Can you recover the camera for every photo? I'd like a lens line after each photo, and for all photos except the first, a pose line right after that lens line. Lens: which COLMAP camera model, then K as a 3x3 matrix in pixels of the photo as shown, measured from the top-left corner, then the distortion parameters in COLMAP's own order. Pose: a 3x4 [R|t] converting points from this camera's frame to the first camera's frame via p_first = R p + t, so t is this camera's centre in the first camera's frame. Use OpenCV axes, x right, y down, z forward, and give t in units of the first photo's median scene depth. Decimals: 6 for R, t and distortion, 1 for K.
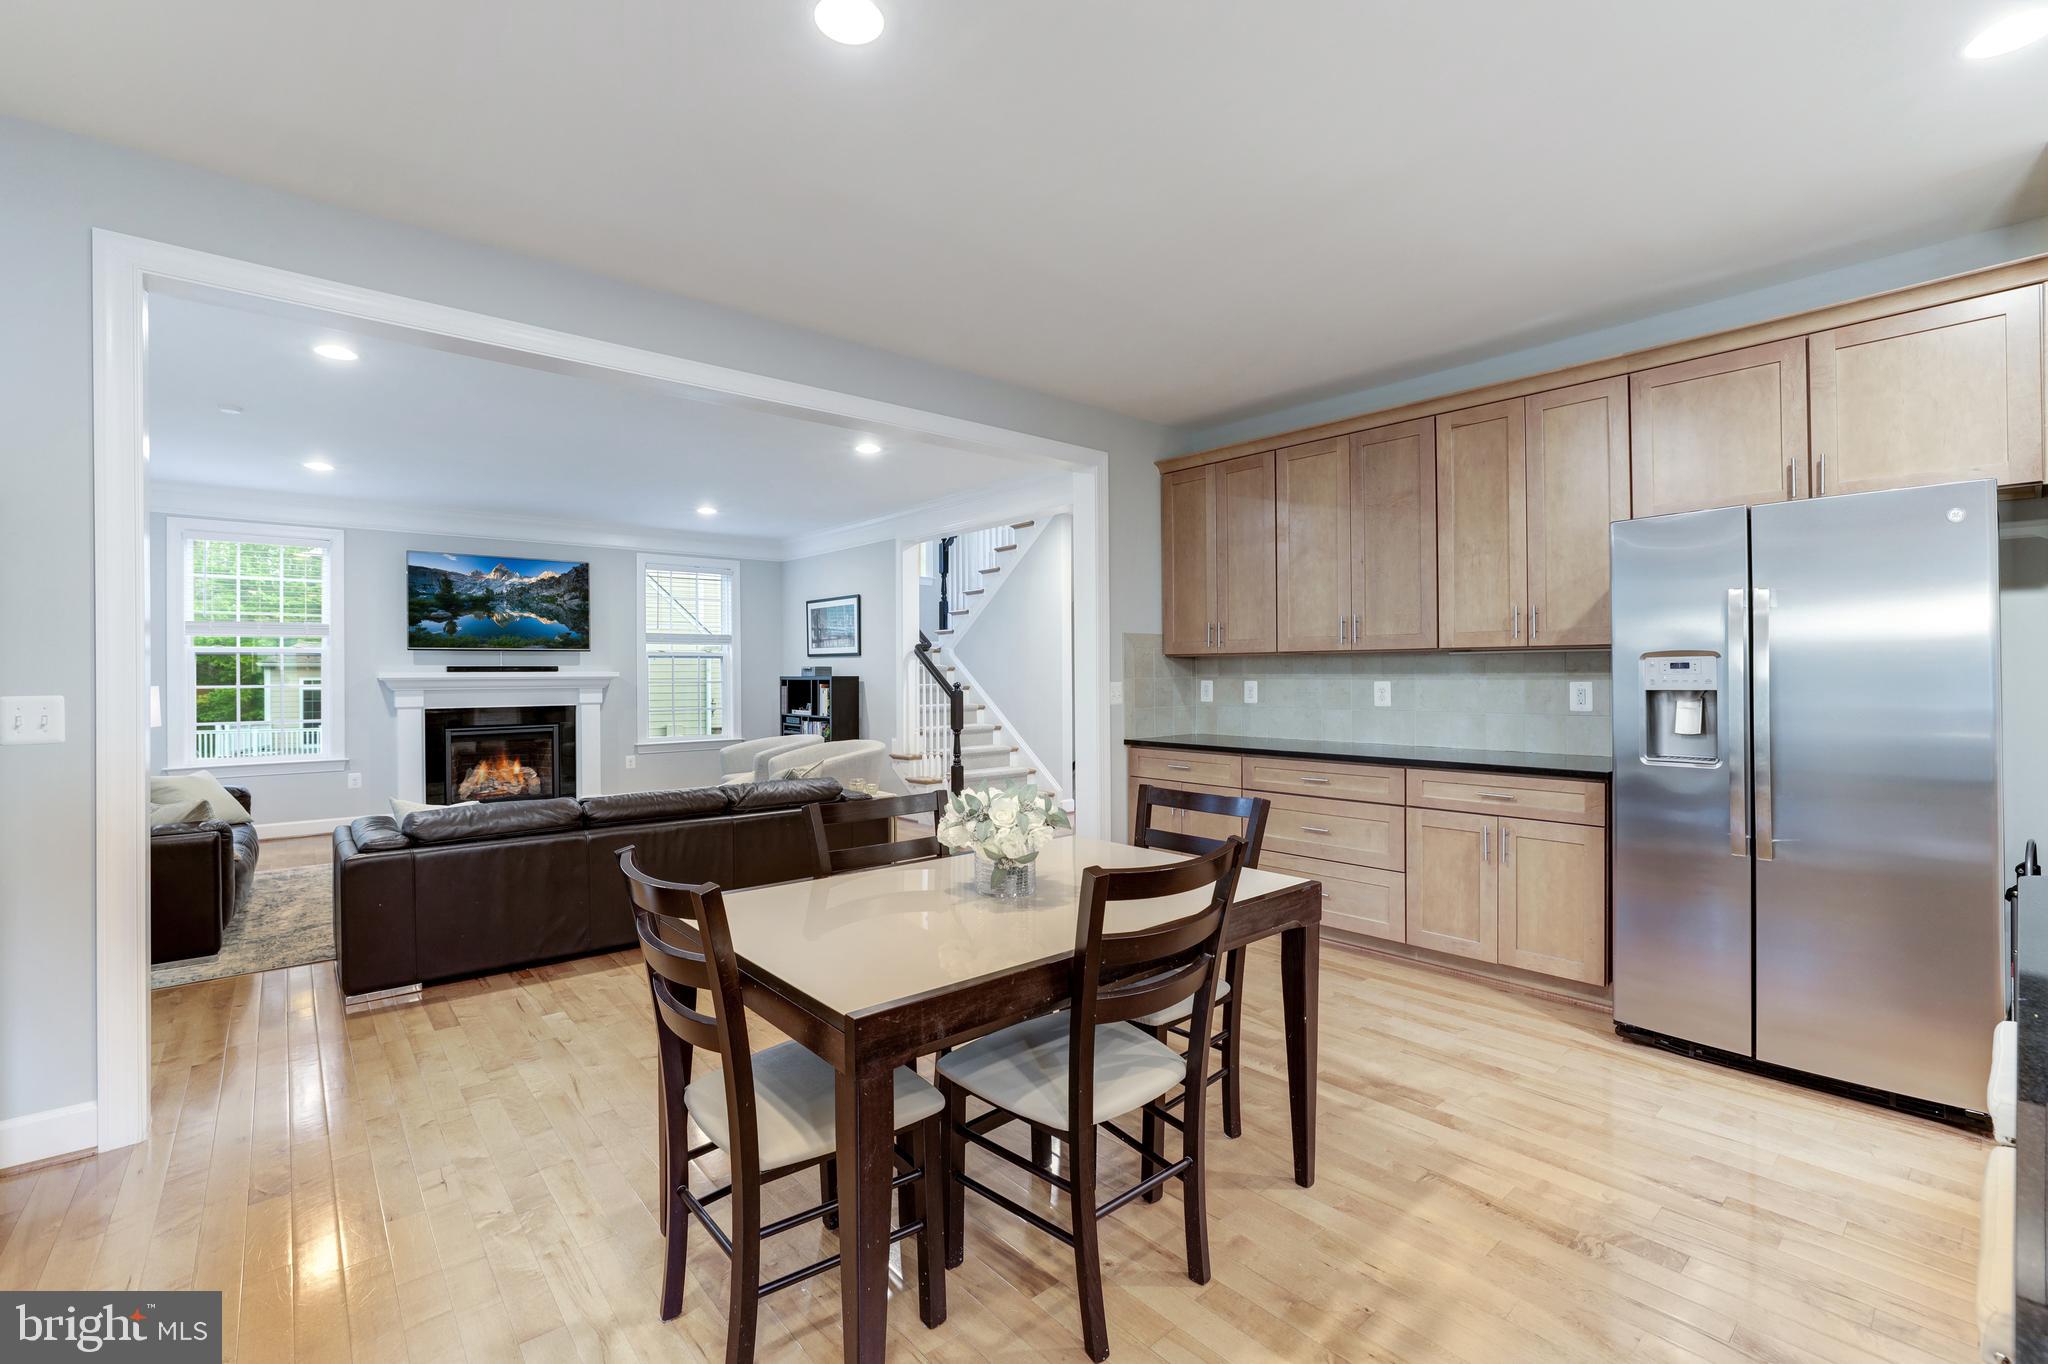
lens RADIAL K [[878.6, 0, 1010.9], [0, 878.6, 679.2], [0, 0, 1]] dist [-0.034557, 0.007805]
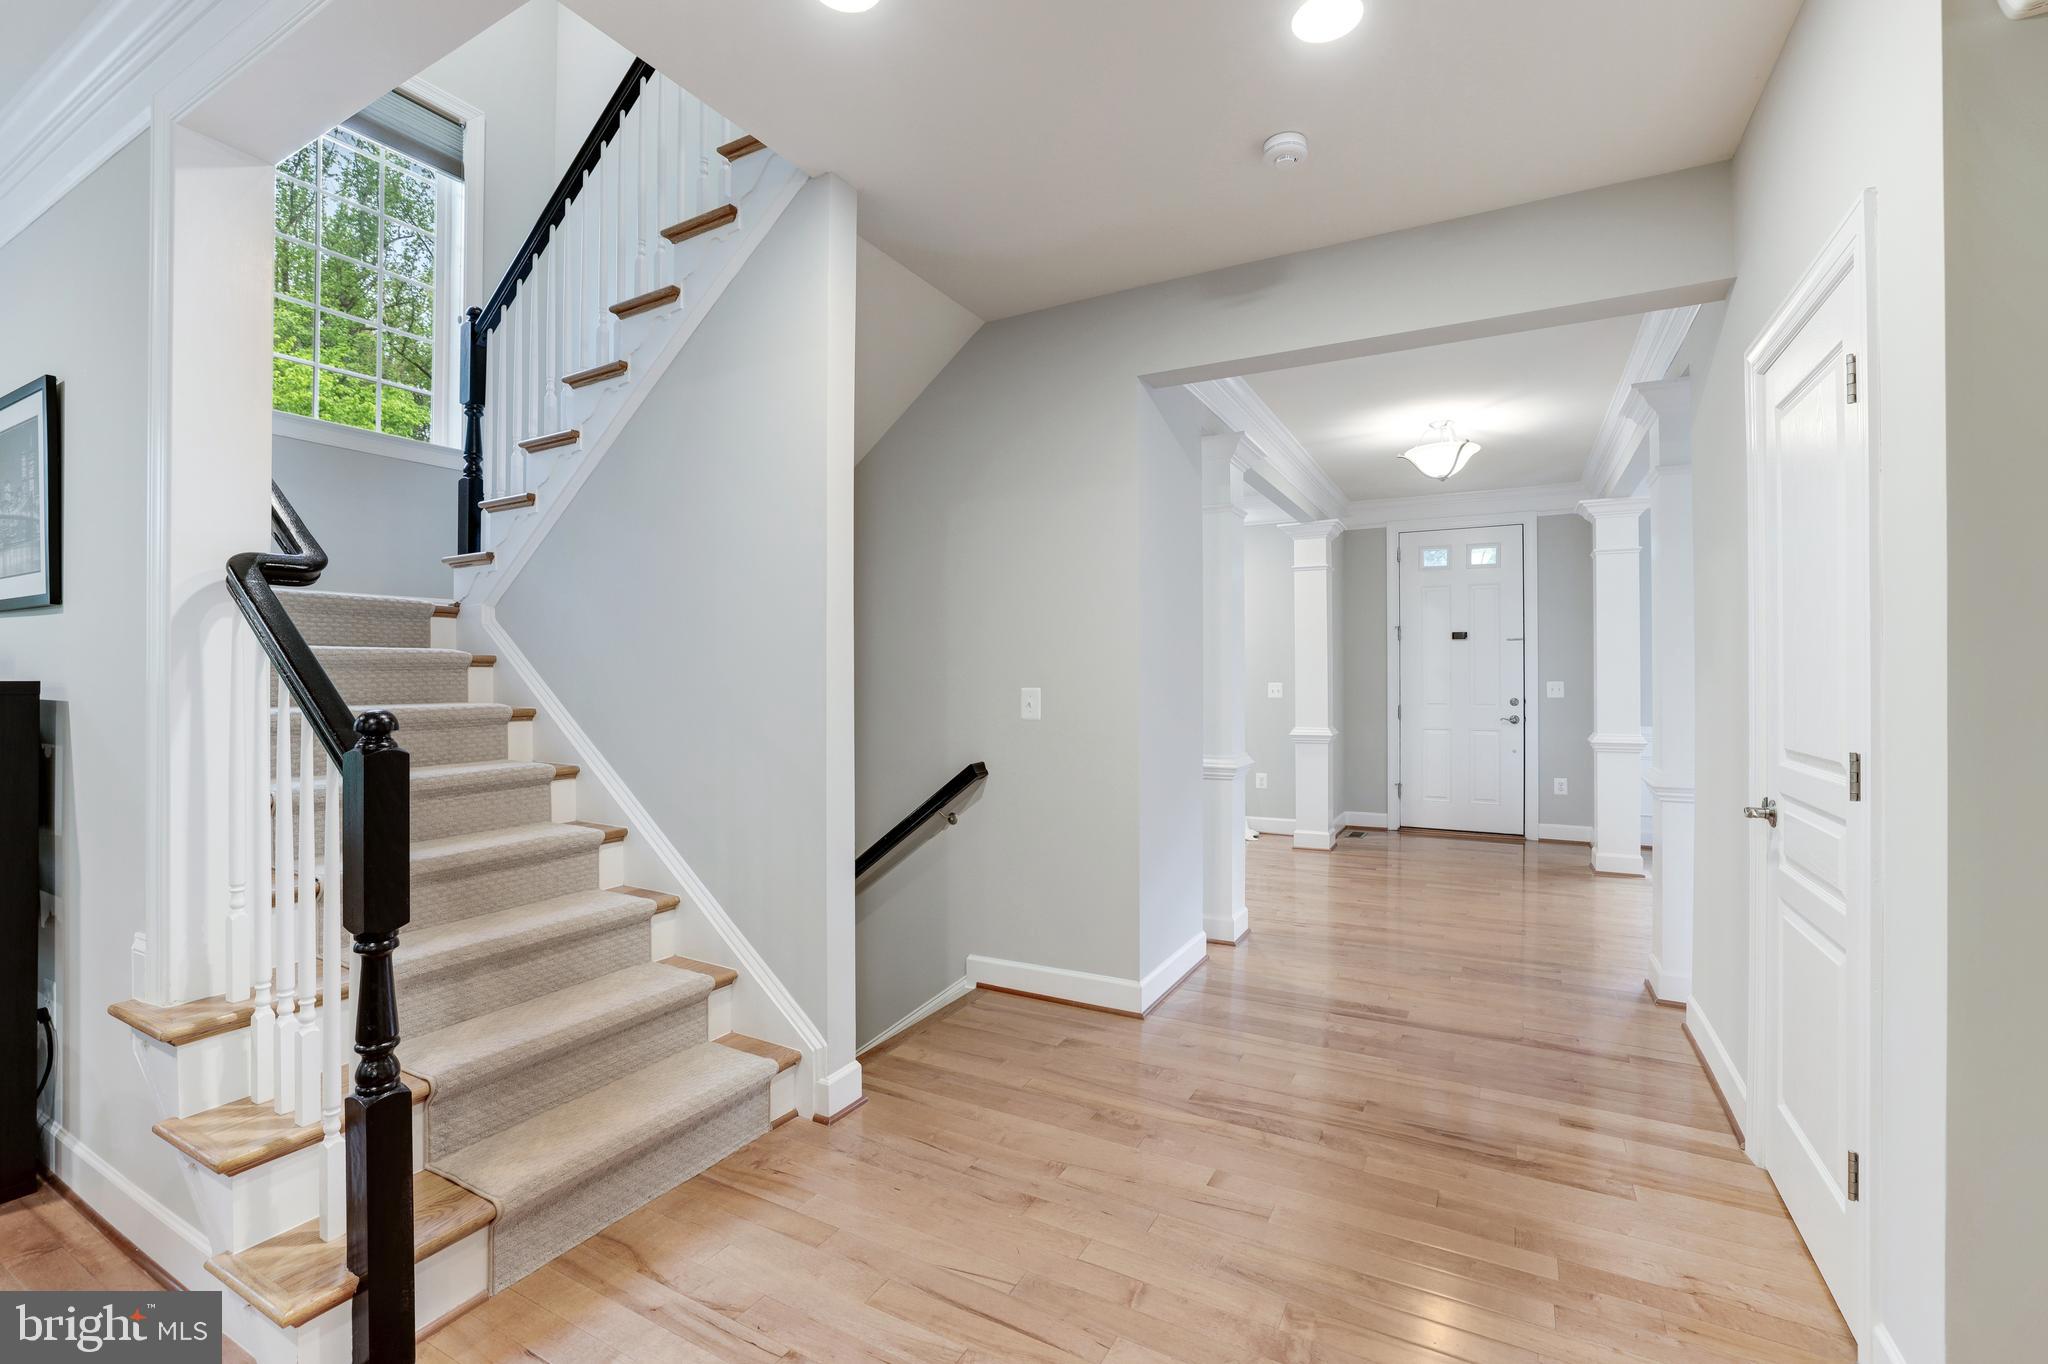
lens RADIAL K [[878.6, 0, 1020.6], [0, 878.6, 676.3], [0, 0, 1]] dist [-0.034557, 0.007805]
pose [[0.934229, 0.007299, 0.356599, 0.011555], [-0.005684, 0.999968, -0.005576, -0.005376], [-0.356629, 0.003182, 0.934241, 0.680569]]
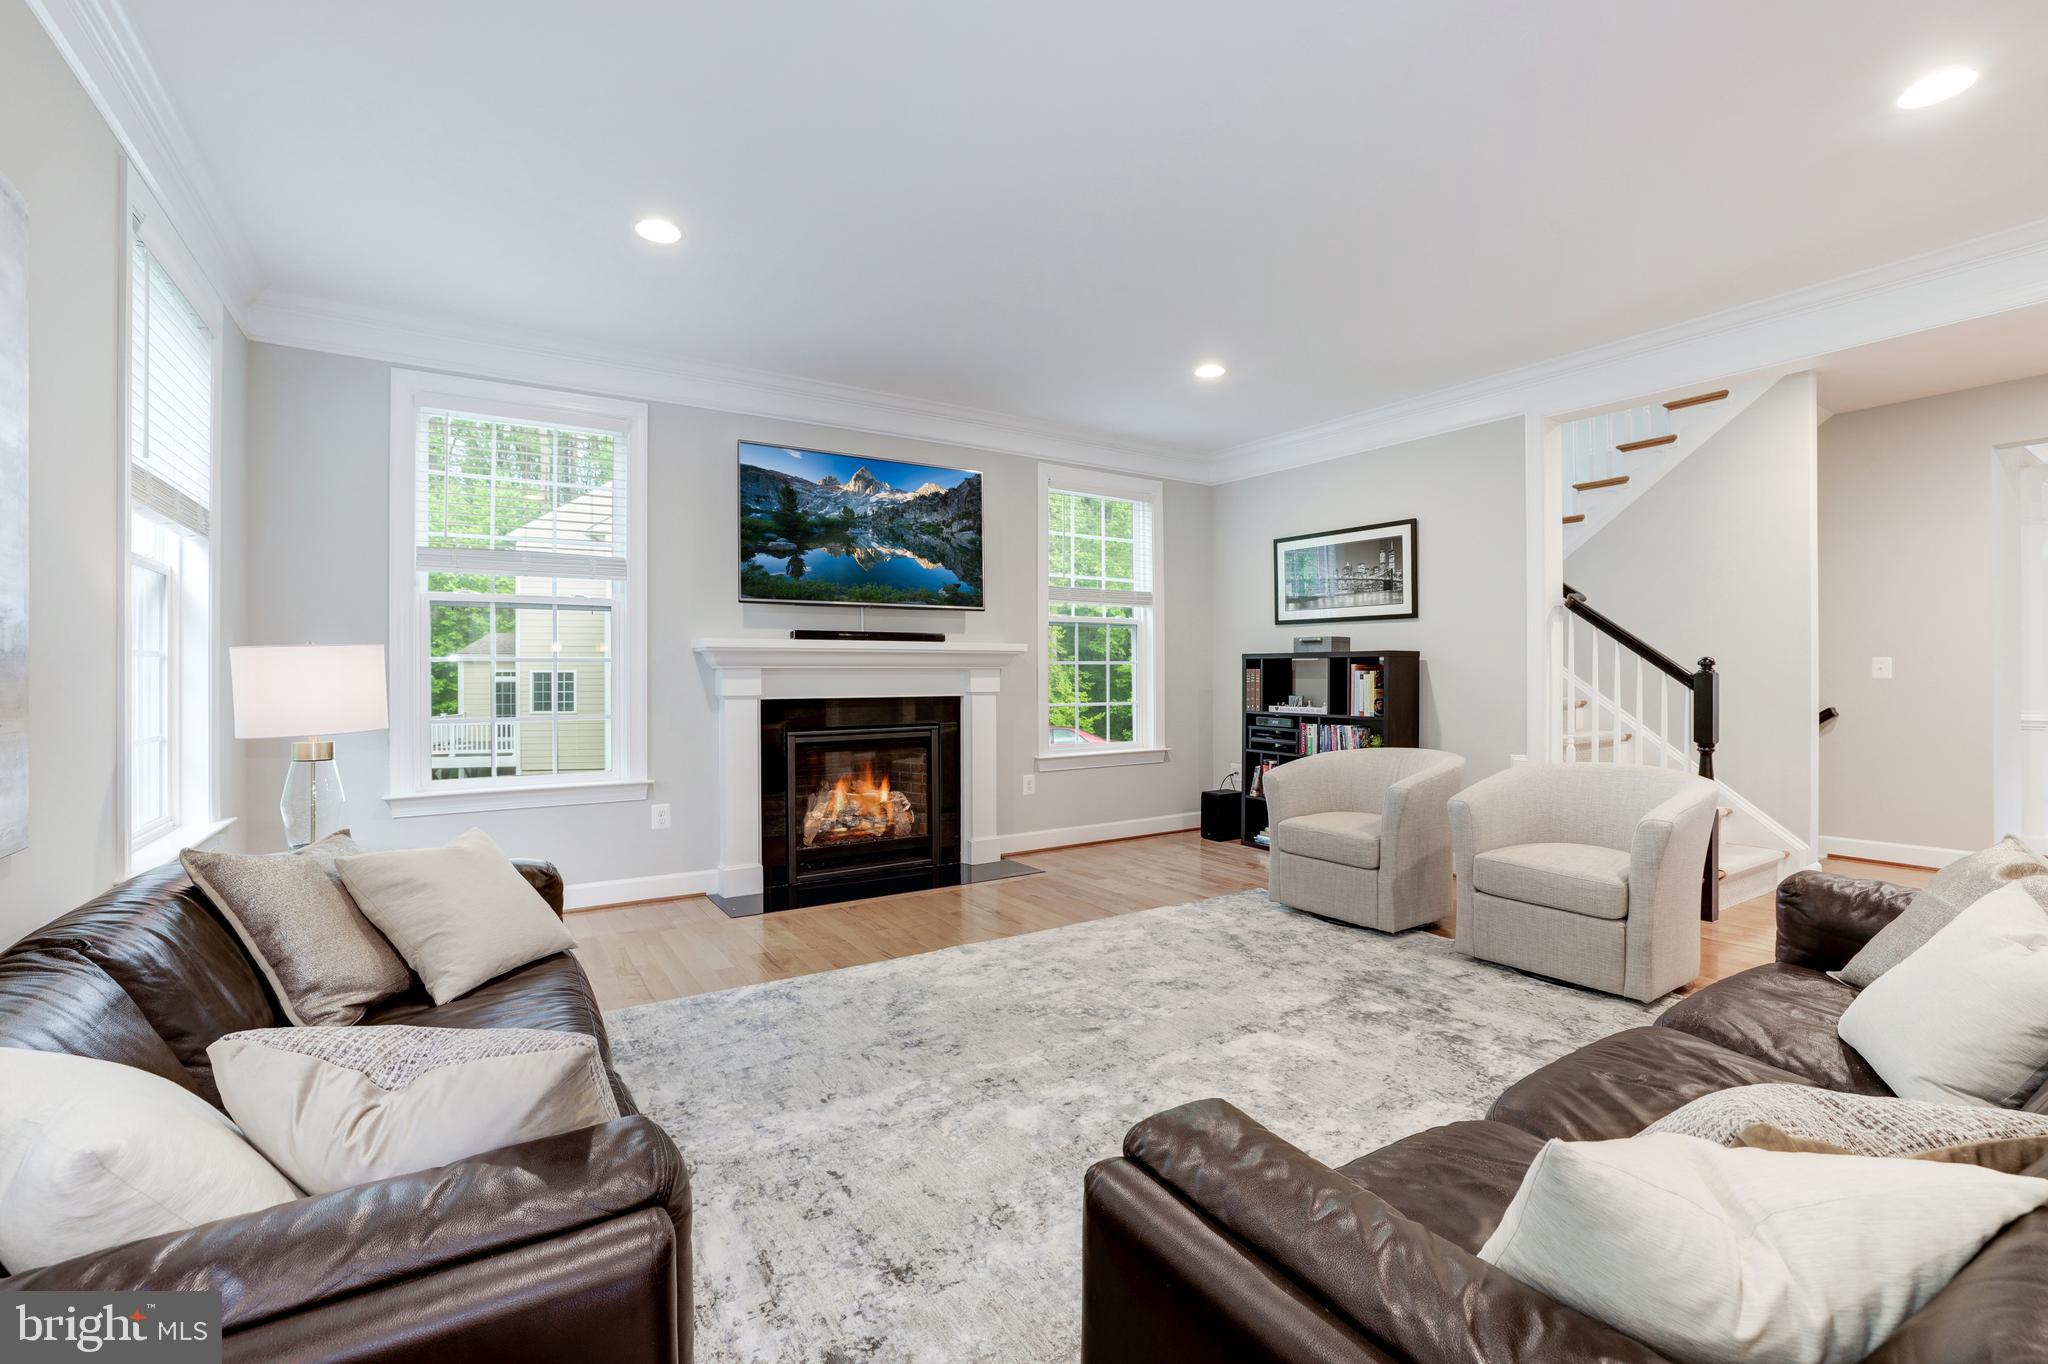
lens RADIAL K [[878.6, 0, 1023.0], [0, 878.6, 683.8], [0, 0, 1]] dist [-0.034557, 0.007805]
pose [[0.991701, 0.006176, -0.128421, -0.381599], [-0.005544, 0.999971, 0.005284, 0.017984], [0.128450, -0.004528, 0.991706, 0.375923]]
